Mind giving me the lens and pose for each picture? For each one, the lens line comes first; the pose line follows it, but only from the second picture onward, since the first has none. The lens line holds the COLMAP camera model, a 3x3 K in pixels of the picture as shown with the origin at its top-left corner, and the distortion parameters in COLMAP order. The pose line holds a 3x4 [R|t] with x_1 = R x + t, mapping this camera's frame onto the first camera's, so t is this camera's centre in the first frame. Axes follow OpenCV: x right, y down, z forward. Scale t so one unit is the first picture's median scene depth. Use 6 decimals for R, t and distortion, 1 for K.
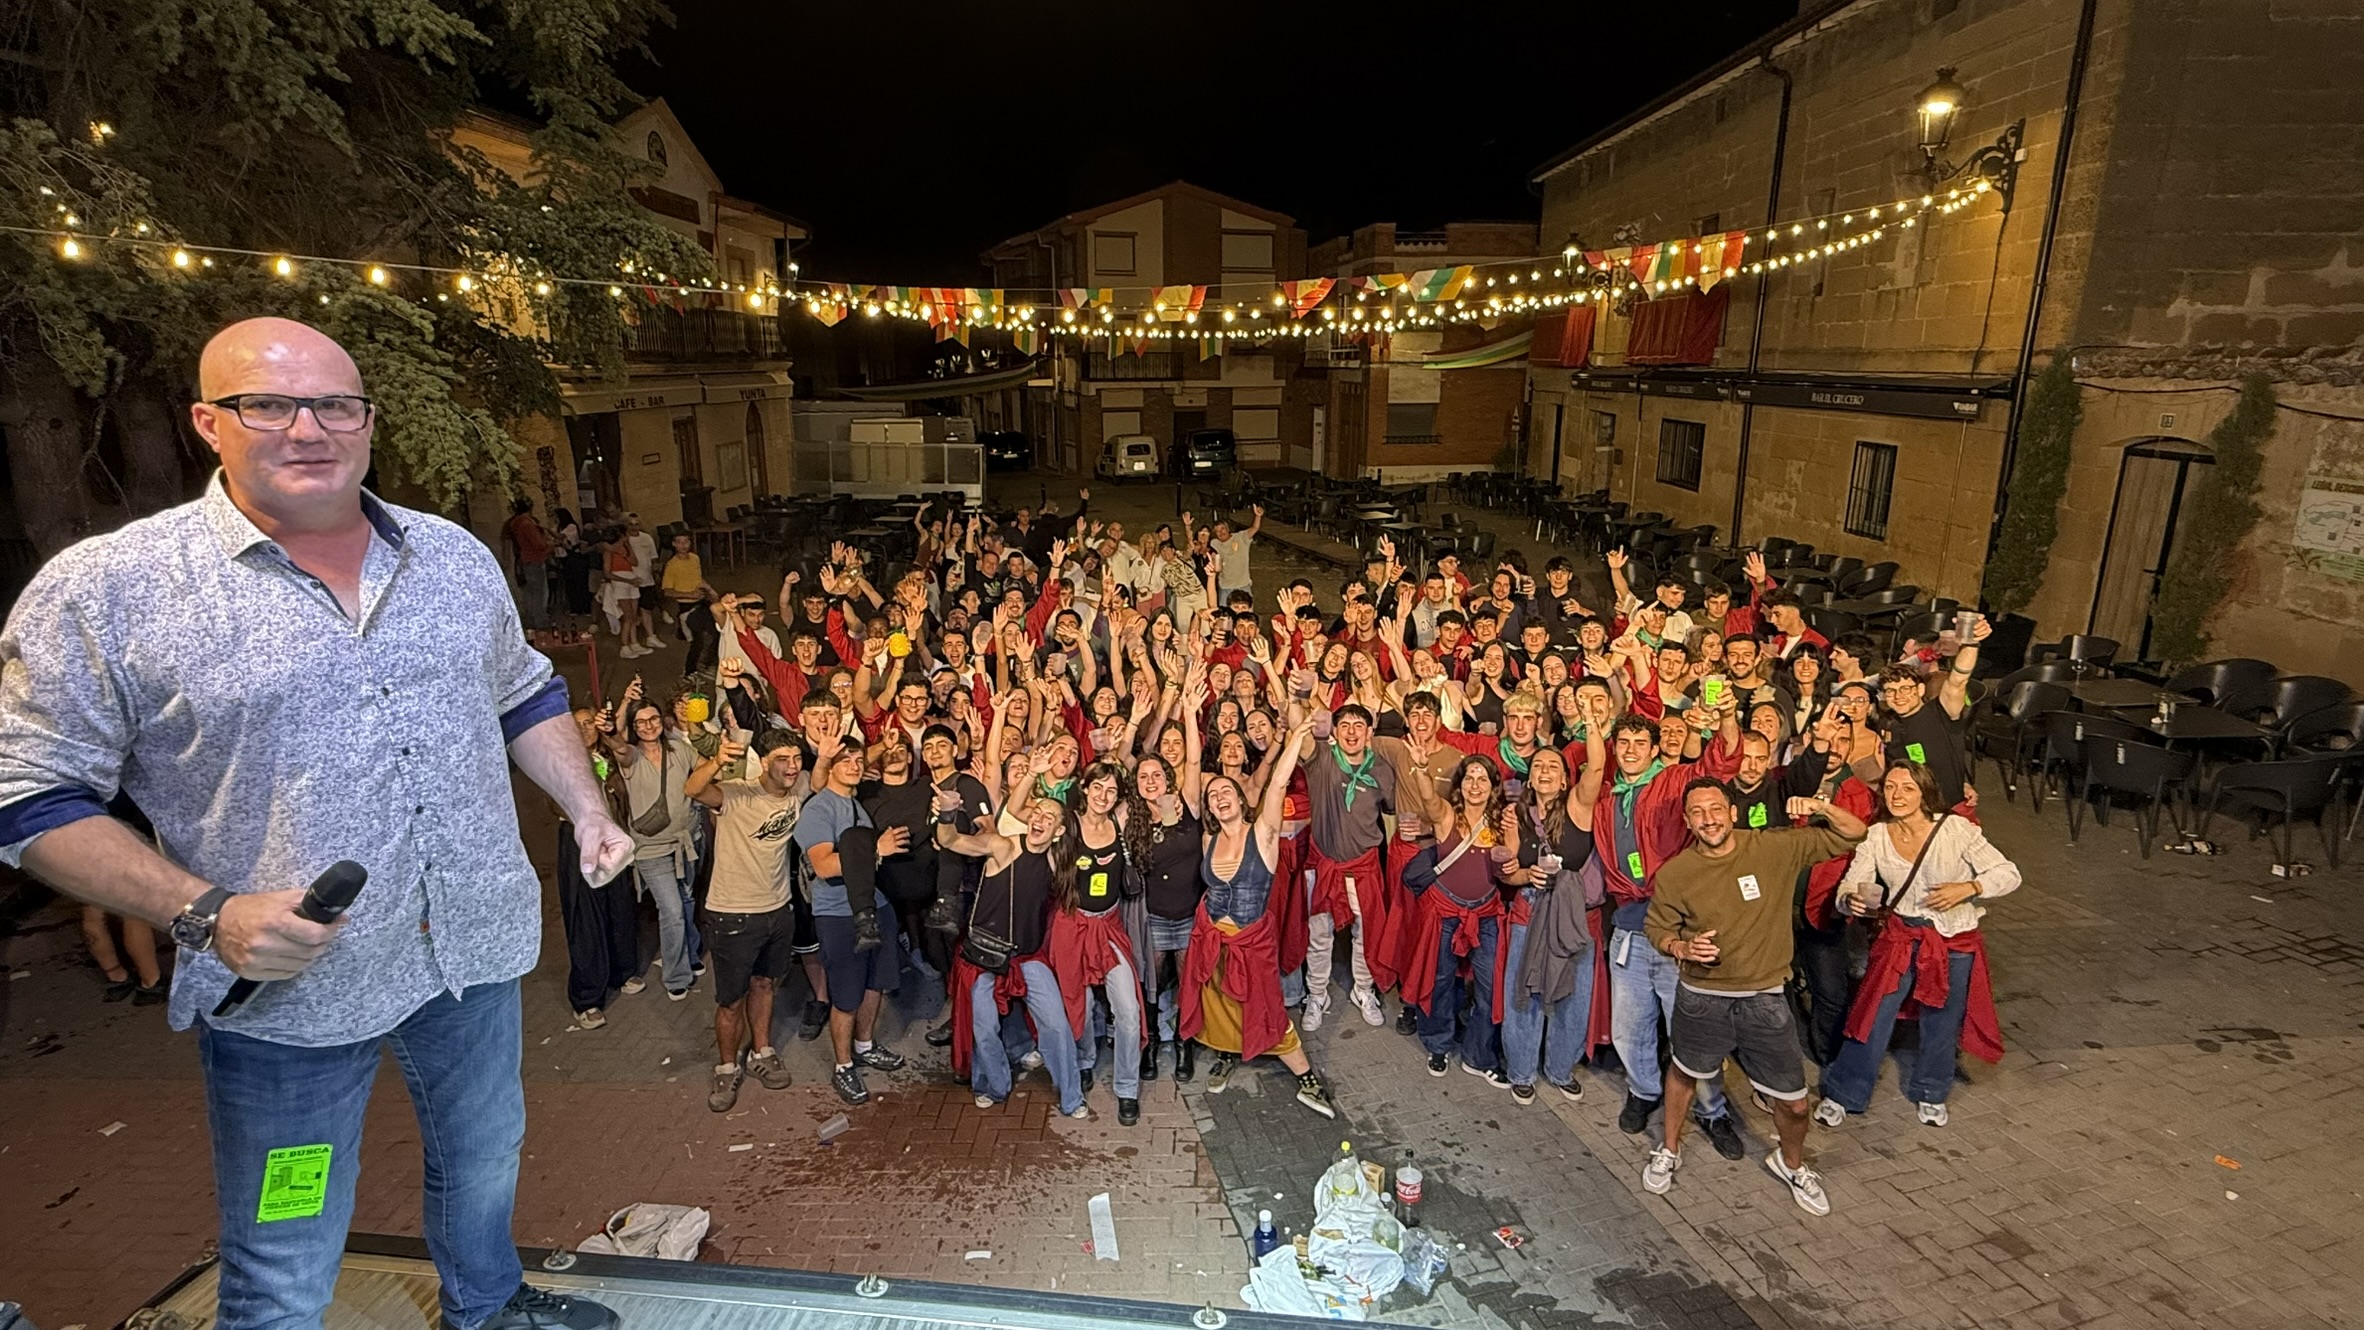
lens RADIAL K [[1120.1, 0, 1185.3], [0, 1120.1, 666.8], [0, 0, 1]] dist [-0.003626, 0.000235]
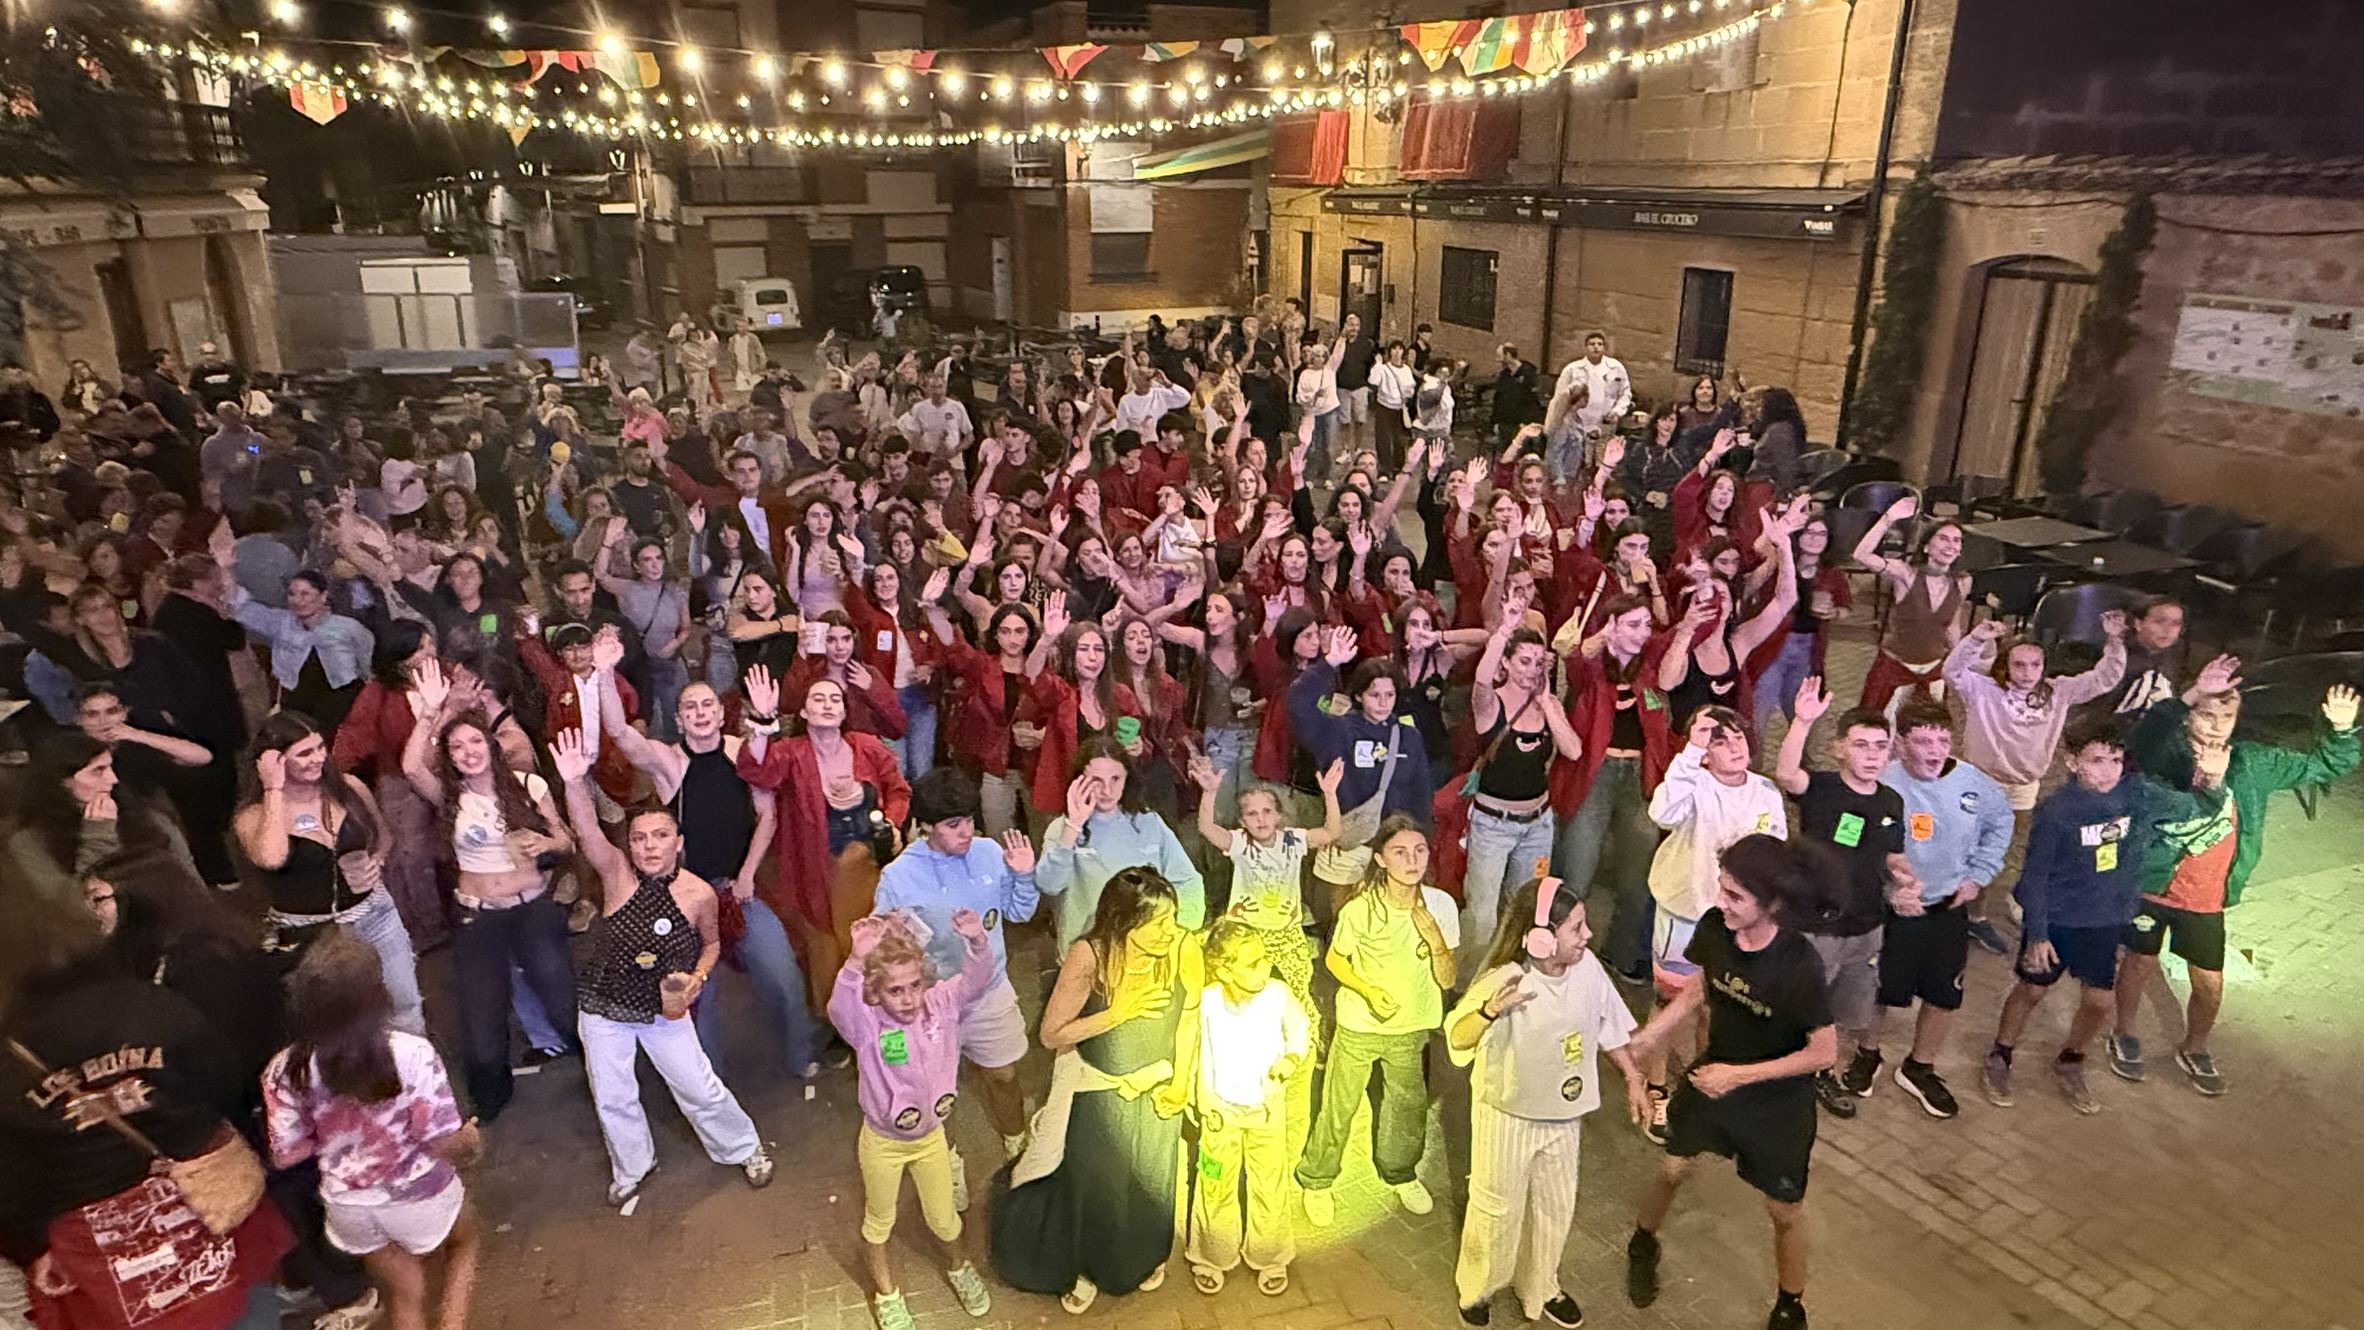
lens RADIAL K [[1363.8, 0, 1172.4], [0, 1363.8, 675.1], [0, 0, 1]] dist [-0.006550, 0.002035]
pose [[0.963418, -0.088305, 0.253037, -0.116737], [0.067808, 0.993754, 0.088626, -0.004888], [-0.259283, -0.068226, 0.963389, 0.053163]]
